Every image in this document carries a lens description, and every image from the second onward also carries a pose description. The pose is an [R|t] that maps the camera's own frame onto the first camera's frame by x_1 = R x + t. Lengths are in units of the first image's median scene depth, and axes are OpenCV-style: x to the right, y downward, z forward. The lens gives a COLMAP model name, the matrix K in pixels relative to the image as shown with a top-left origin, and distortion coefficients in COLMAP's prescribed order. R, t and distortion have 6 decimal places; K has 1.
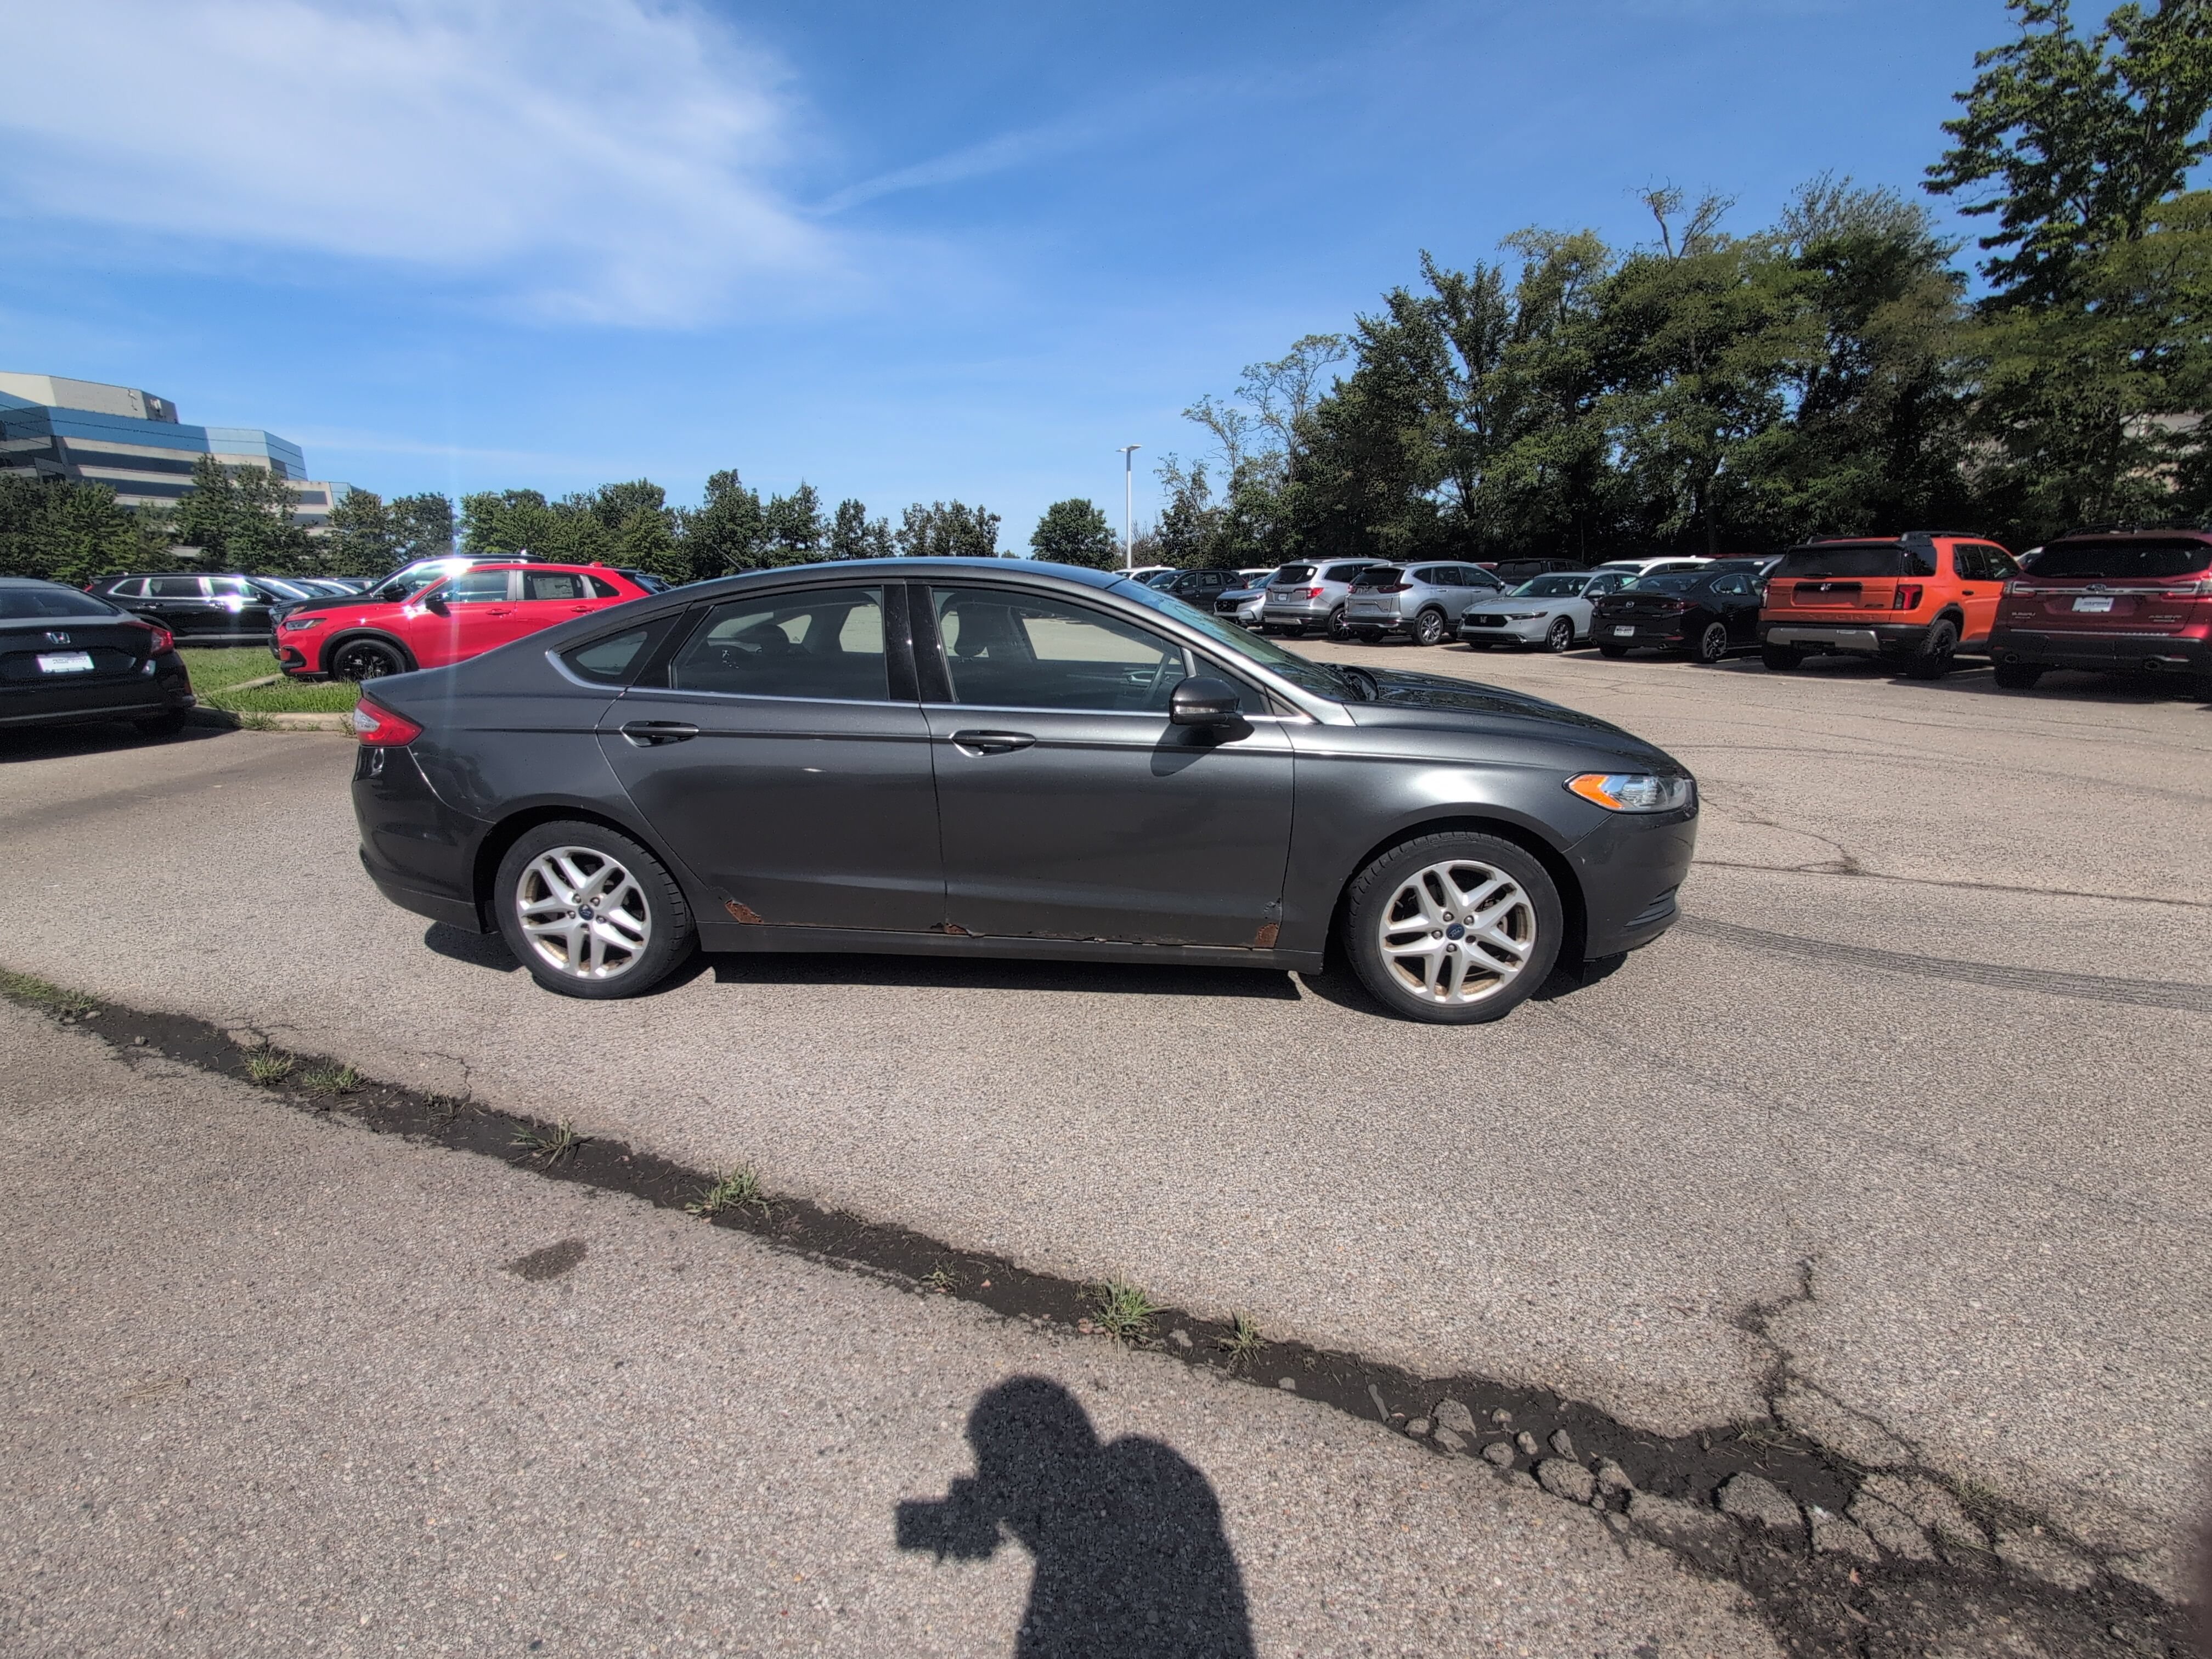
lens RADIAL K [[939.0, 0, 1104.6], [0, 939.0, 833.2], [0, 0, 1]] dist [-0.000728, 0.000465]
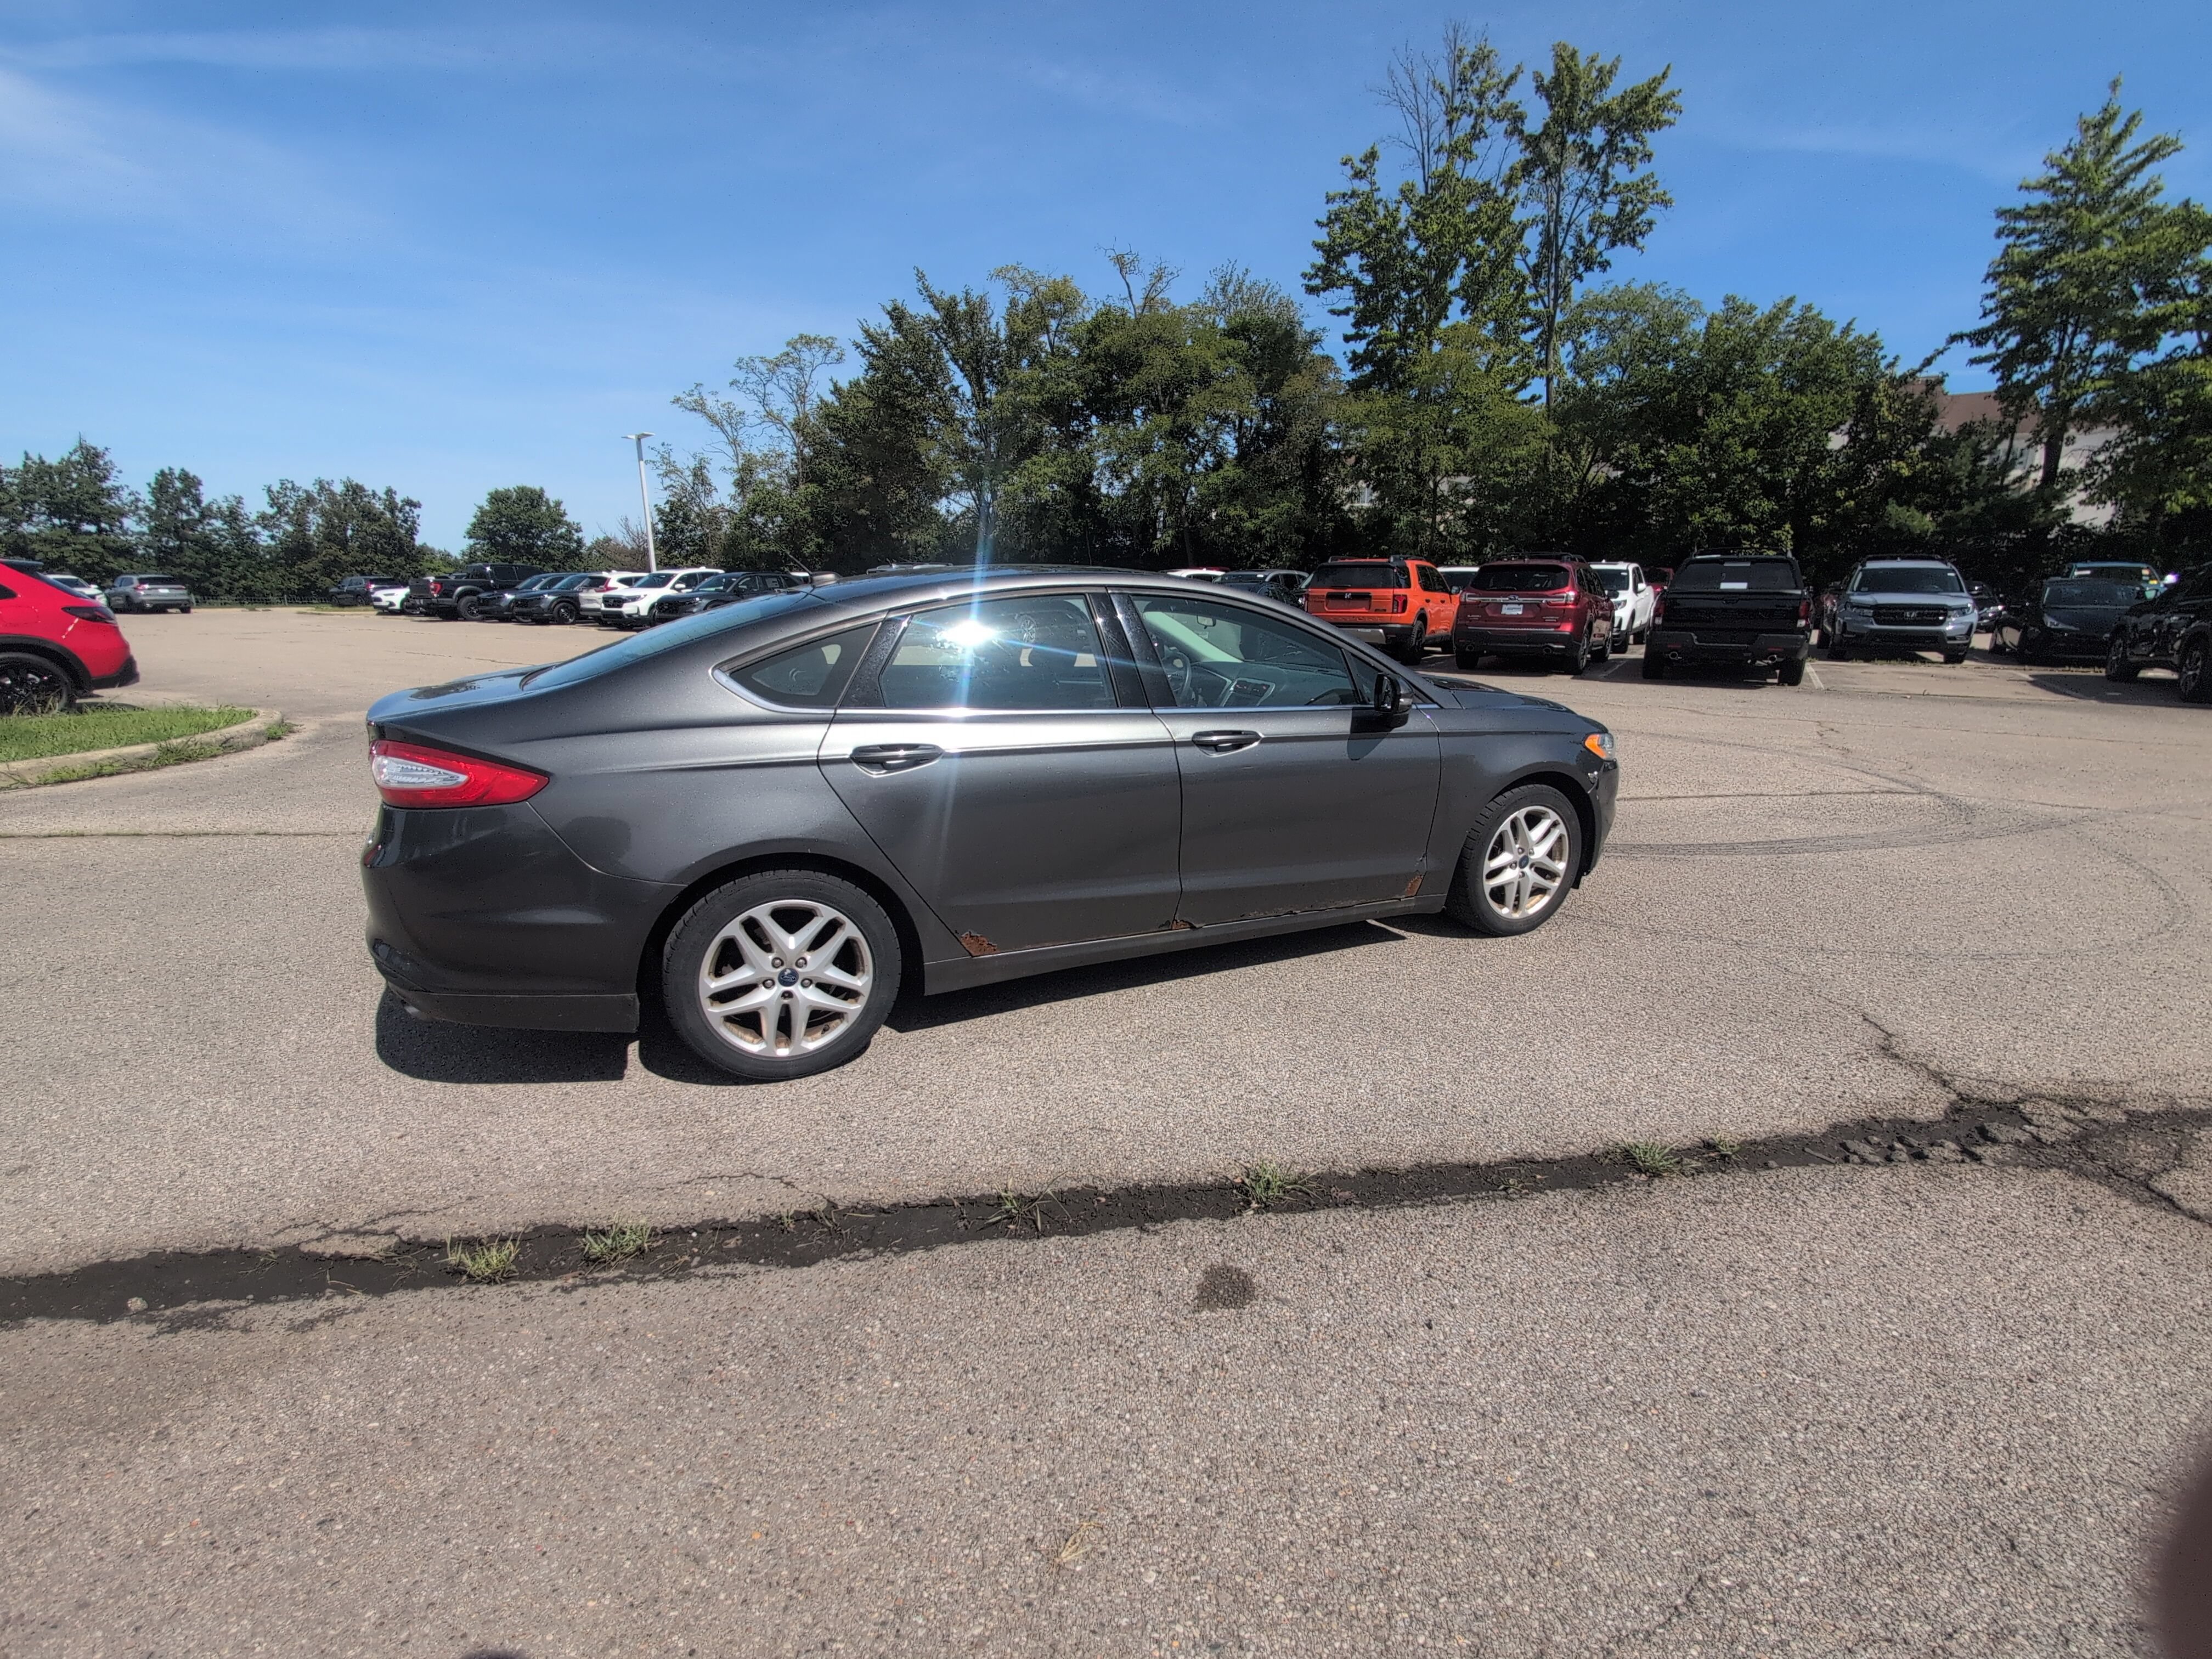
lens RADIAL K [[939.0, 0, 1104.7], [0, 939.0, 835.9], [0, 0, 1]] dist [-0.000728, 0.000465]
pose [[0.871800, -0.115510, 0.476048, -0.098825], [0.116352, 0.992818, 0.027823, -0.004671], [-0.475843, 0.031133, 0.878979, 0.016814]]
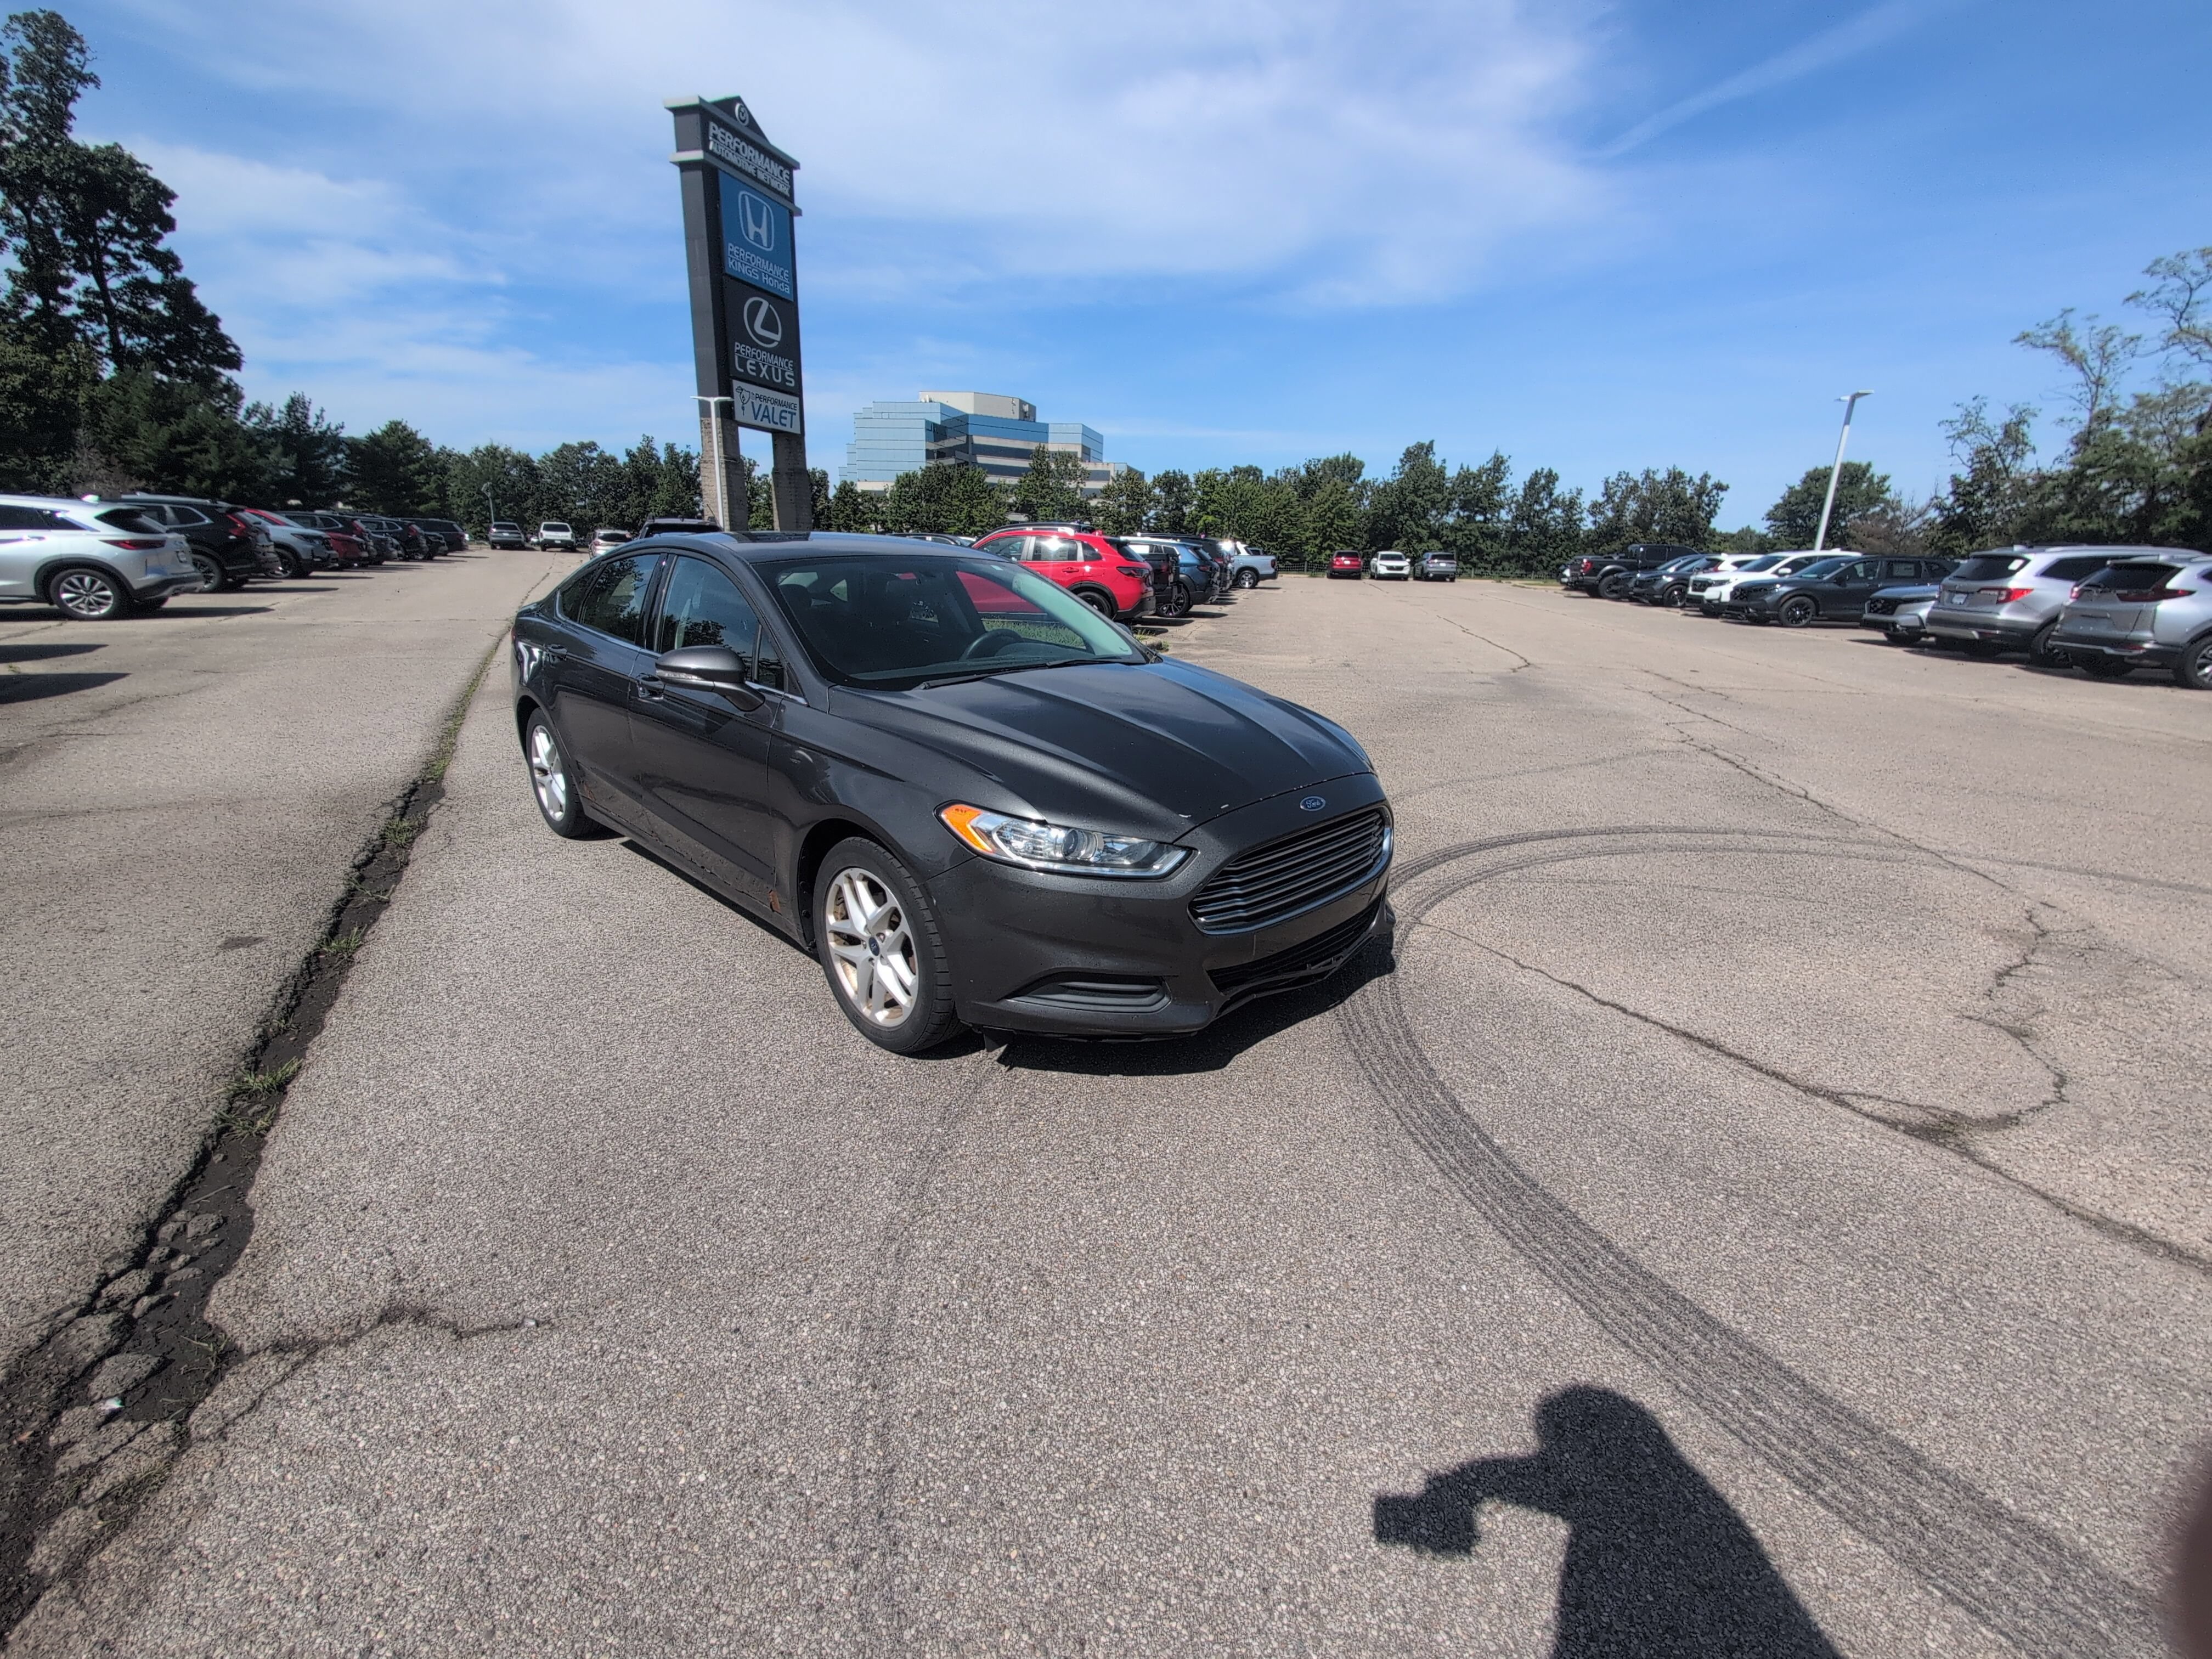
lens RADIAL K [[939.0, 0, 1105.1], [0, 939.0, 832.5], [0, 0, 1]] dist [-0.000728, 0.000465]
pose [[0.776426, 0.209982, -0.594197, 0.142408], [-0.194077, 0.976704, 0.091559, -0.017802], [0.599580, 0.044231, 0.799091, 0.050789]]
